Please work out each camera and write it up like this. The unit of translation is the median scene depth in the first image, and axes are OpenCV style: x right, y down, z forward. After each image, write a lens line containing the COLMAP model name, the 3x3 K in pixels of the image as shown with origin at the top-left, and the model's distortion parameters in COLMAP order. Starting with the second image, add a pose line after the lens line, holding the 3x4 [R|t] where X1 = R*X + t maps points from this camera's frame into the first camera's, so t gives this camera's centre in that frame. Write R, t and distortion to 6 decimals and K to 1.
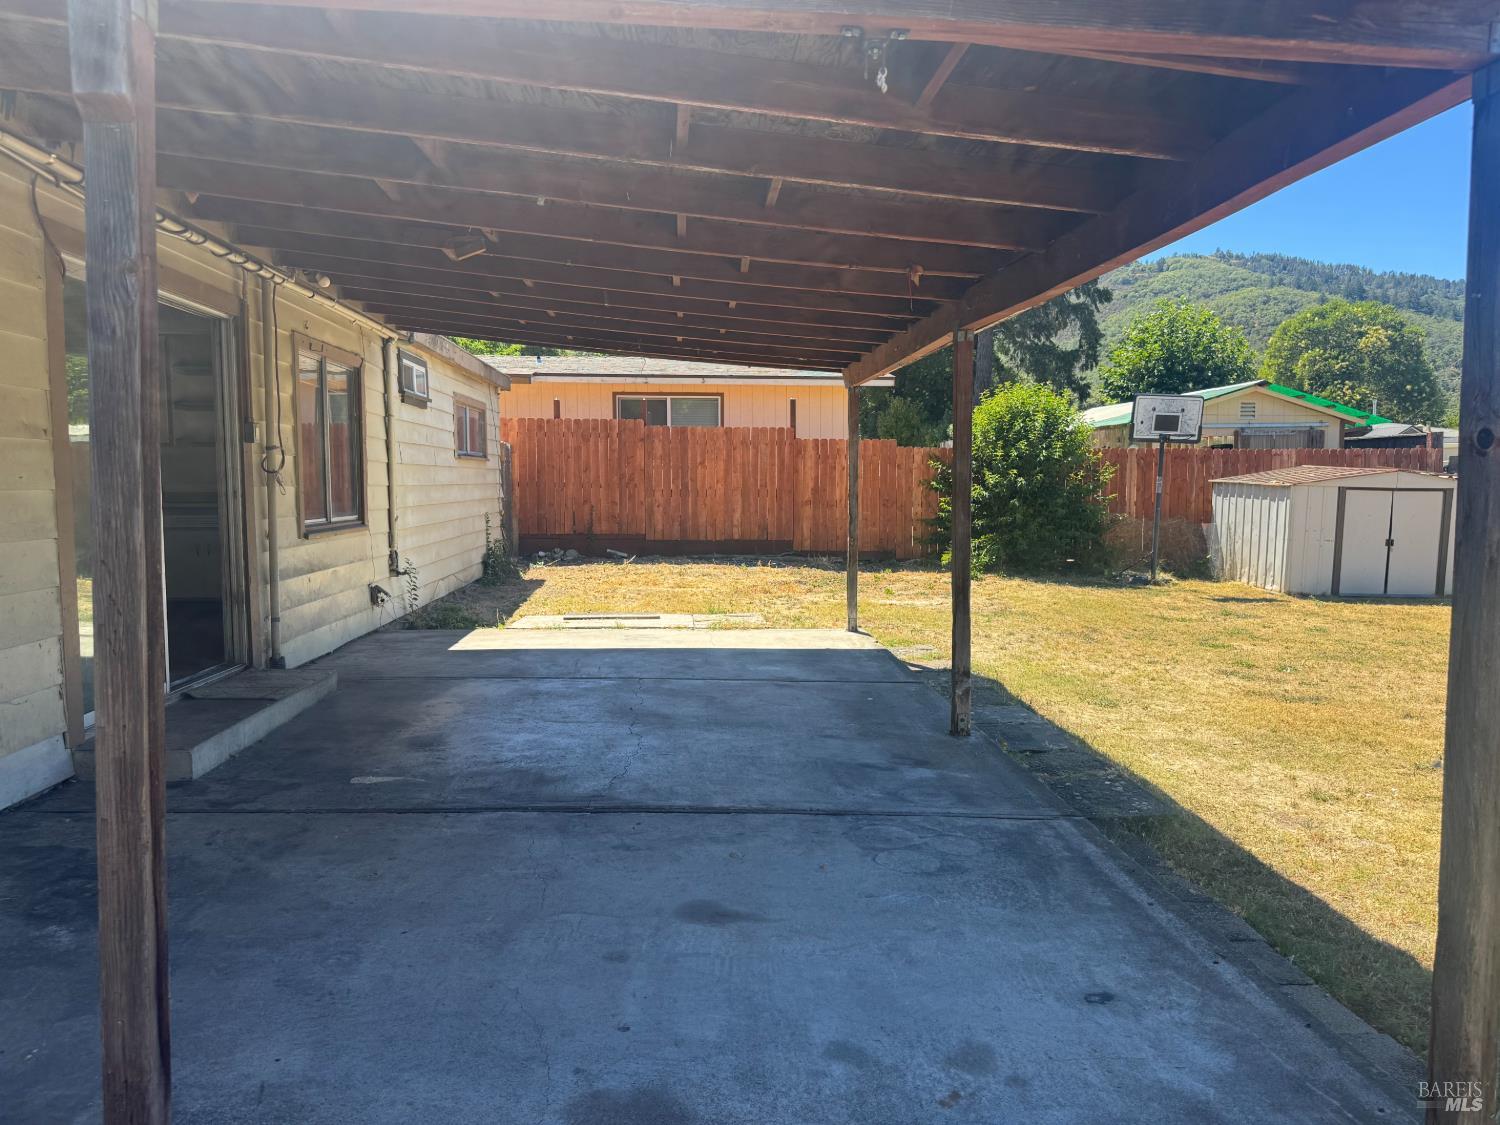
lens RADIAL K [[1045.7, 0, 751.3], [0, 1045.7, 573.3], [0, 0, 1]] dist [0.040705, -0.034270]
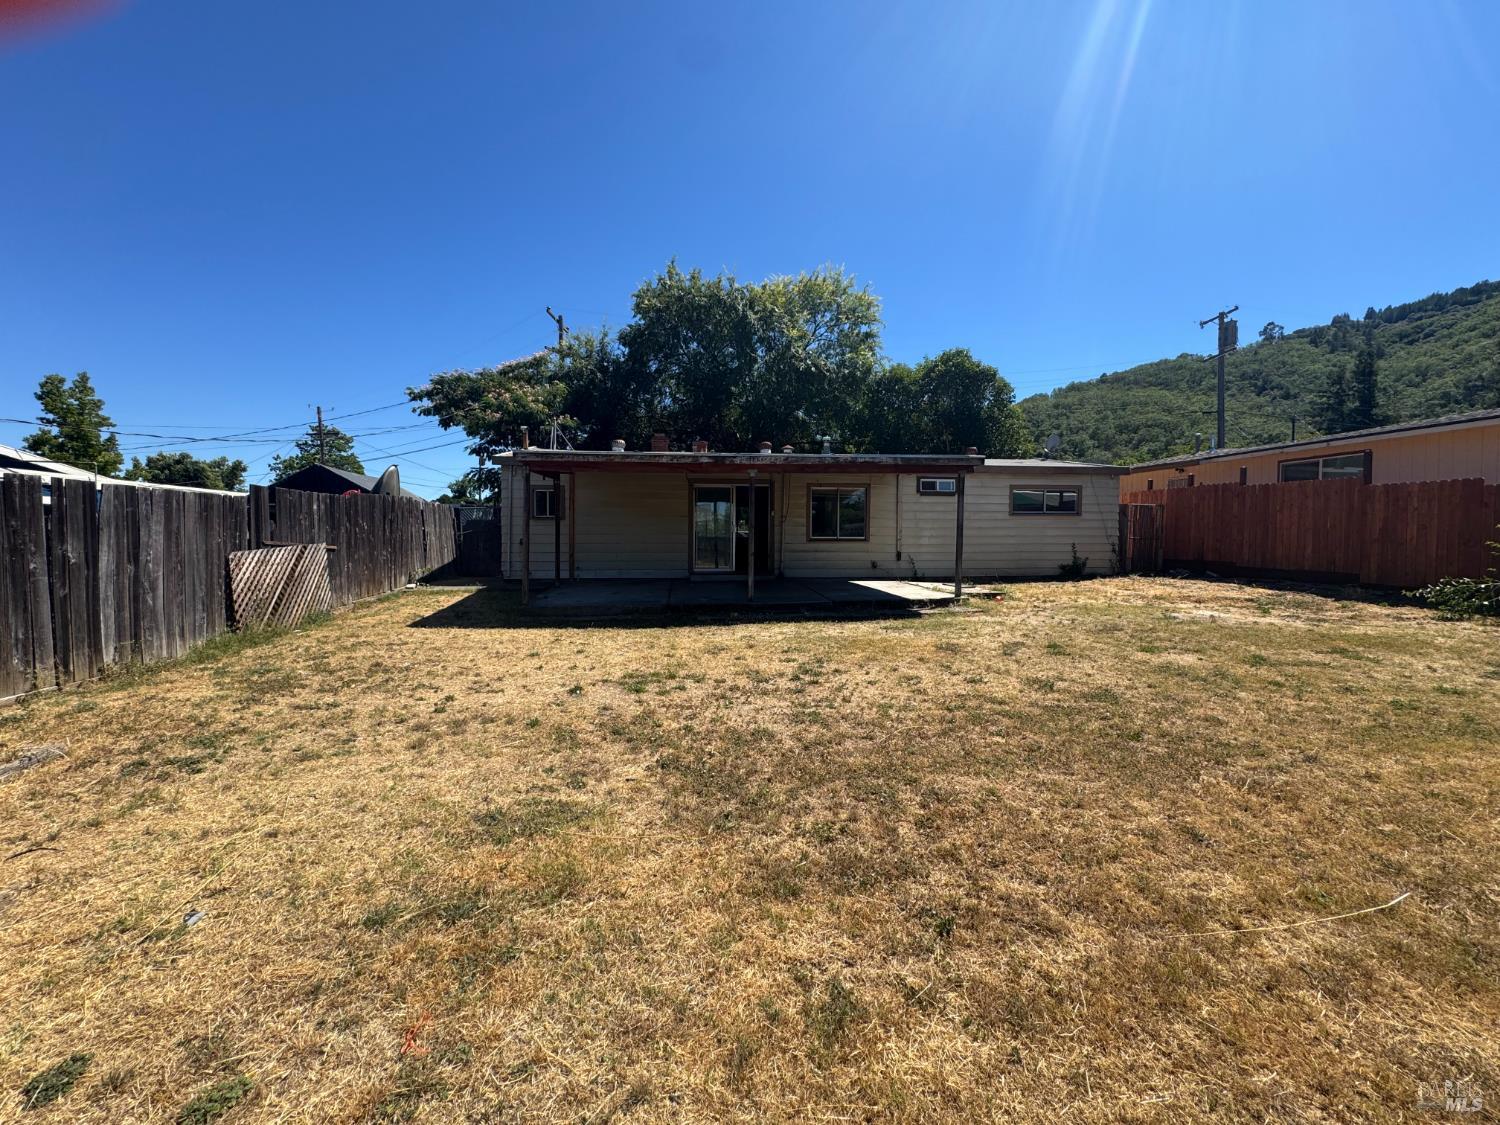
lens RADIAL K [[599.1, 0, 749.1], [0, 599.1, 559.9], [0, 0, 1]] dist [-0.003545, 0.000416]
pose [[0.060456, 0.039096, -0.997405, 2.032809], [-0.088615, 0.995497, 0.033650, -0.029448], [0.994230, 0.086350, 0.063648, 0.898153]]
